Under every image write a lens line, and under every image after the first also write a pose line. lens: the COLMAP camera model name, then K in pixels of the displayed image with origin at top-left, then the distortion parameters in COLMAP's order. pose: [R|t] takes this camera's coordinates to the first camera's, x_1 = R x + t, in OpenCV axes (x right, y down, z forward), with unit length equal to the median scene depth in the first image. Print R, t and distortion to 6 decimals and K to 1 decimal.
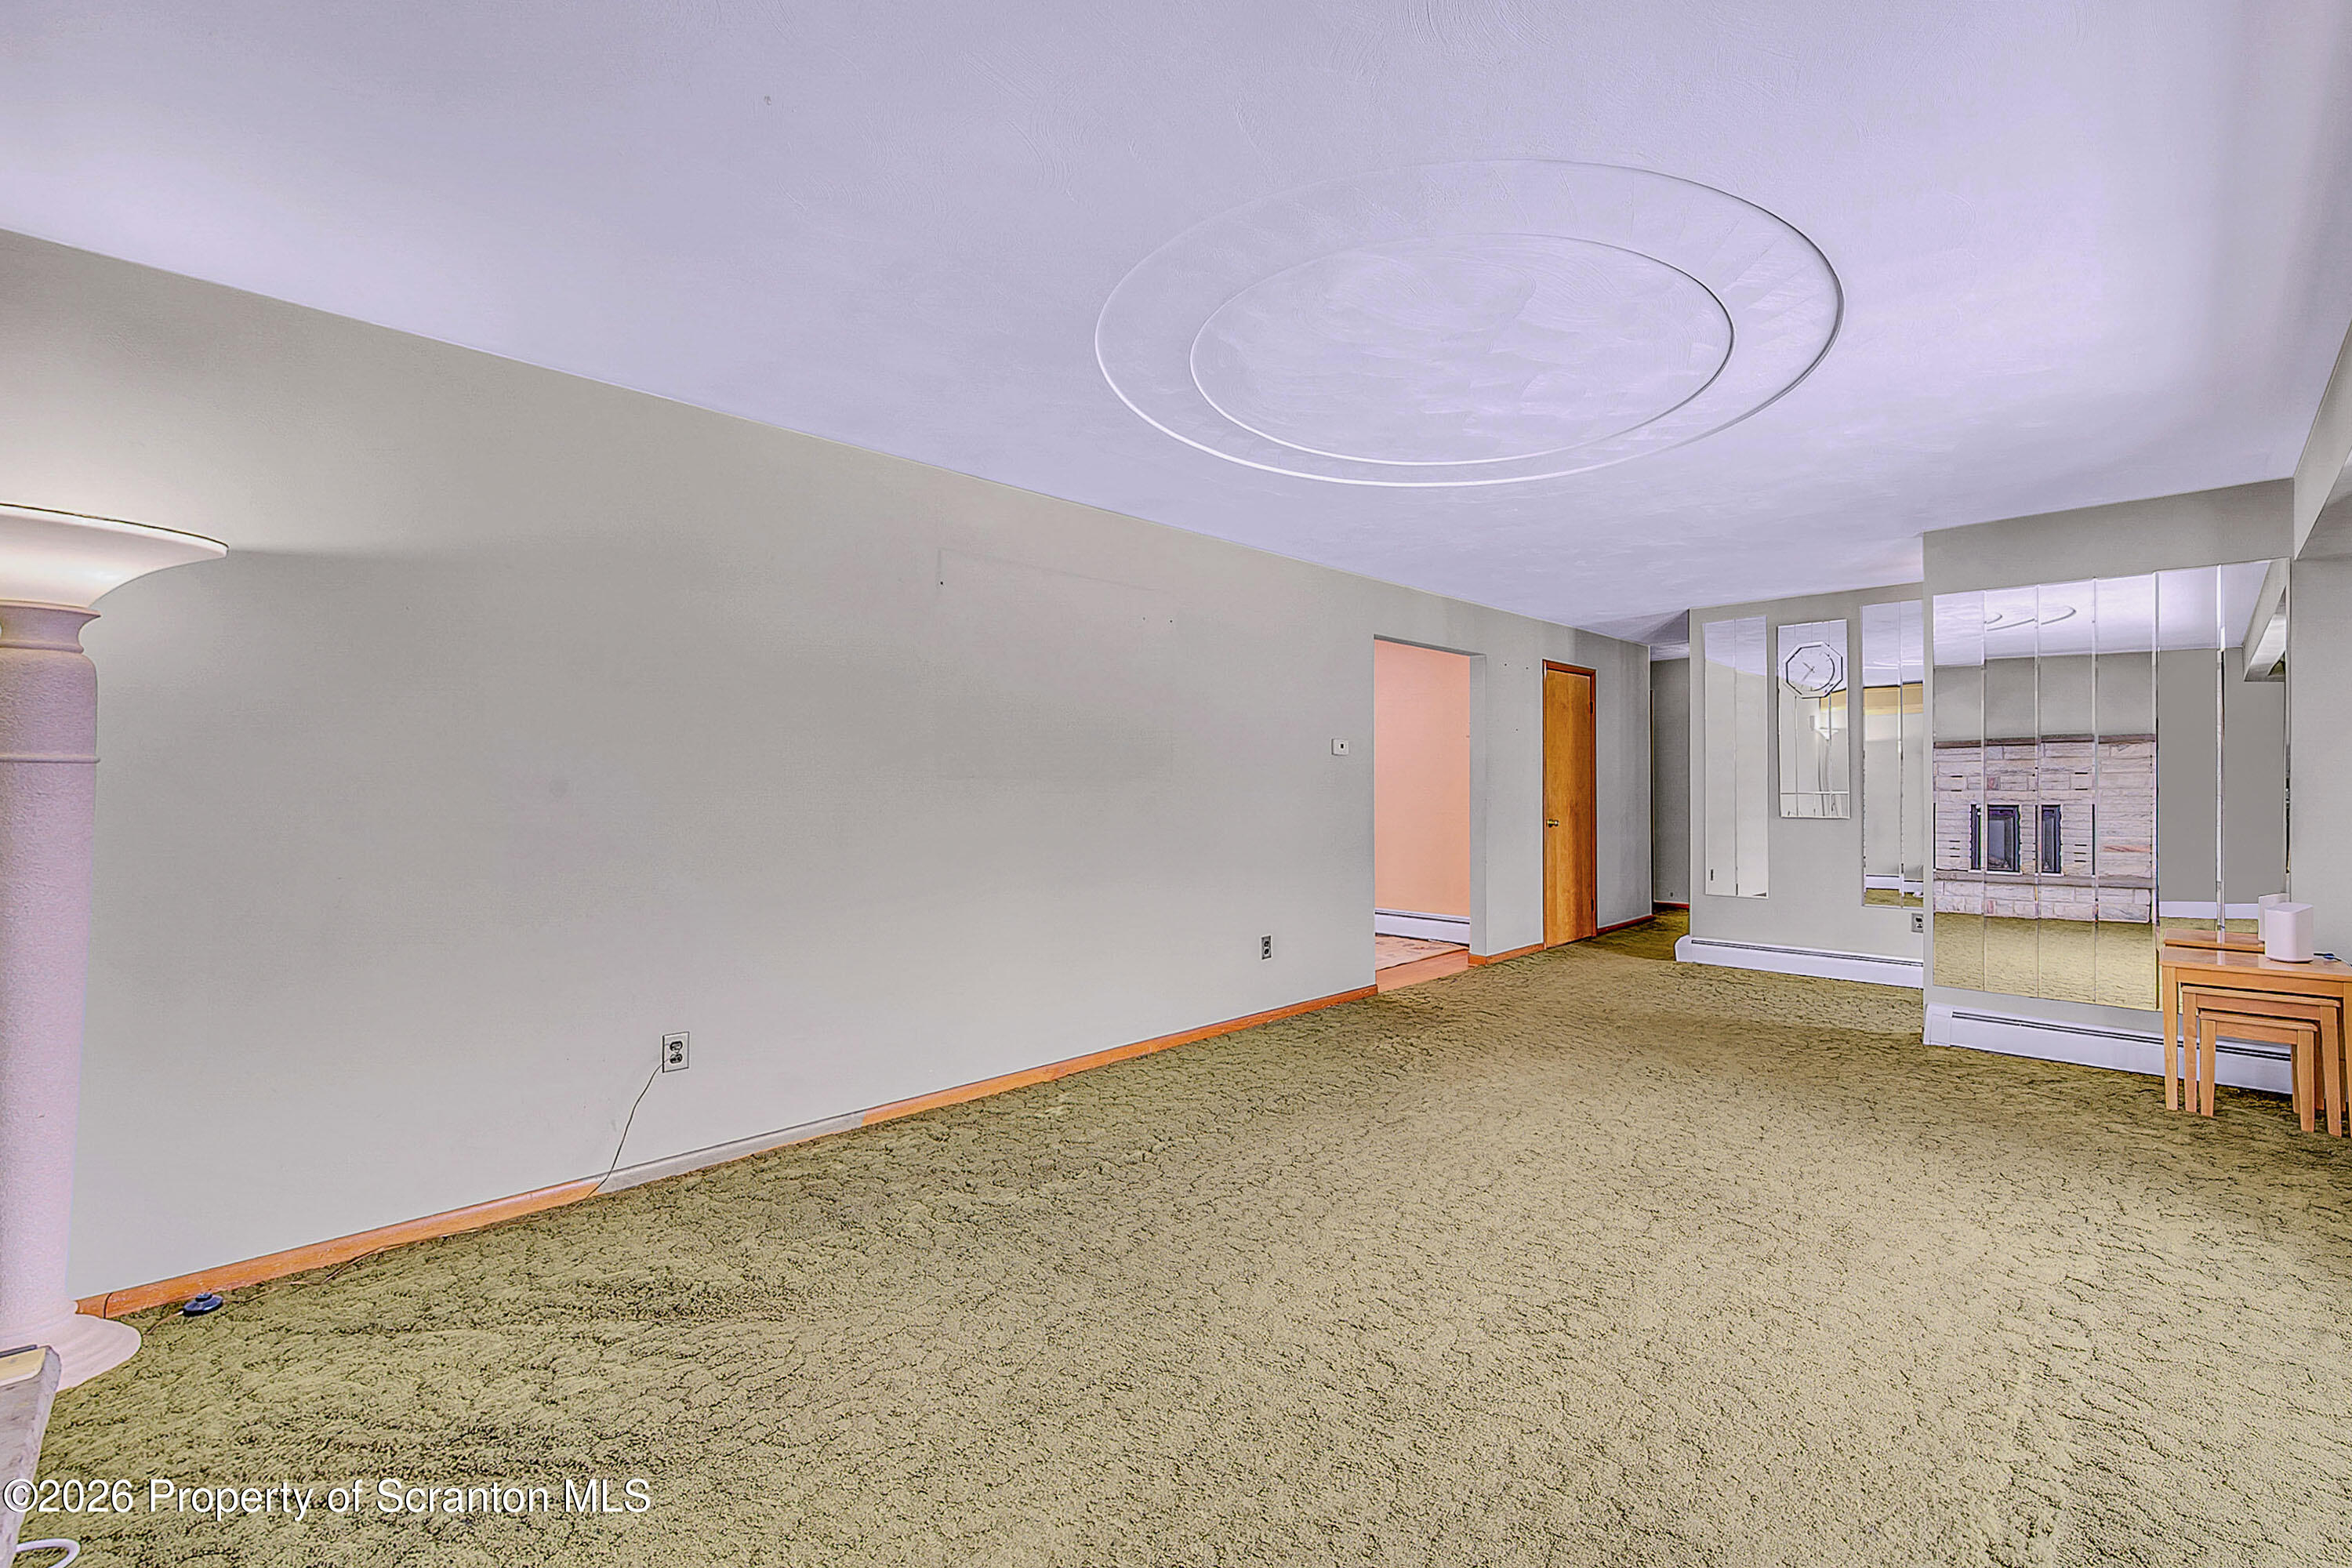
lens RADIAL K [[1017.4, 0, 1180.1], [0, 1017.4, 777.2], [0, 0, 1]] dist [0.000270, -0.000531]
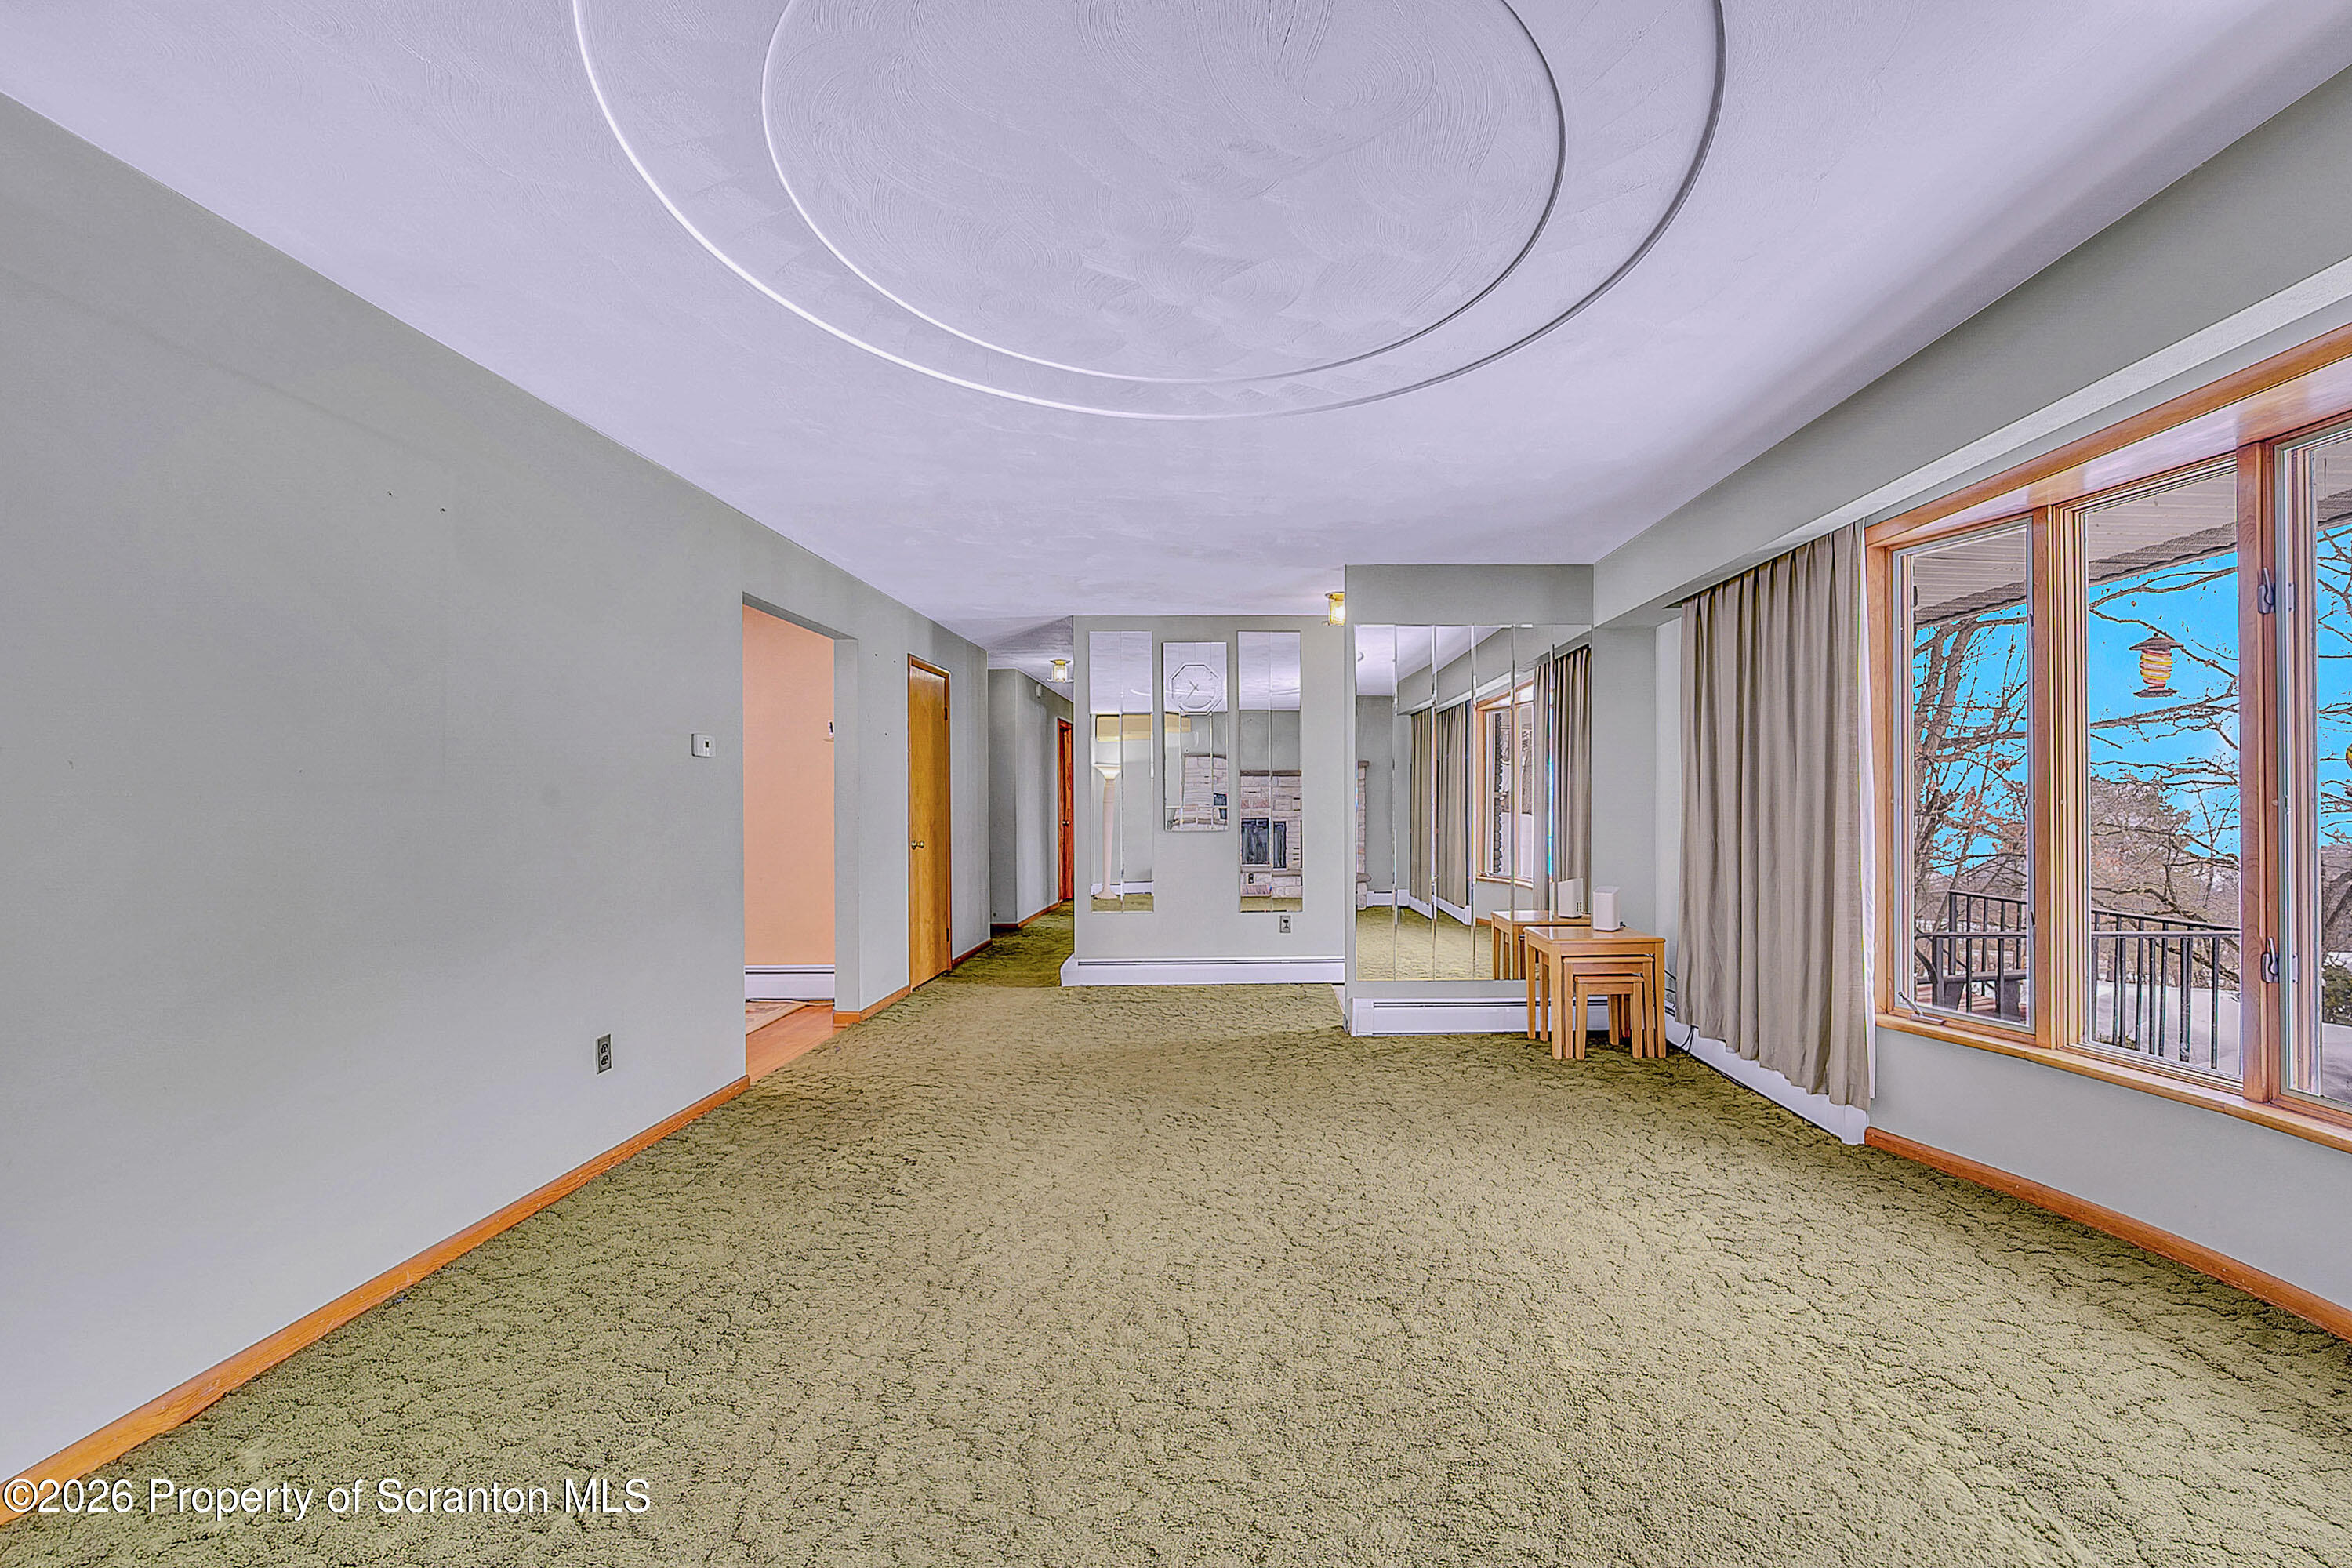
lens RADIAL K [[1017.4, 0, 1174.4], [0, 1017.4, 801.3], [0, 0, 1]] dist [0.000270, -0.000531]
pose [[0.668382, -0.001701, 0.743816, -0.194838], [-0.002253, 0.999988, 0.004311, 0.006473], [-0.743815, -0.004557, 0.668370, 0.394088]]
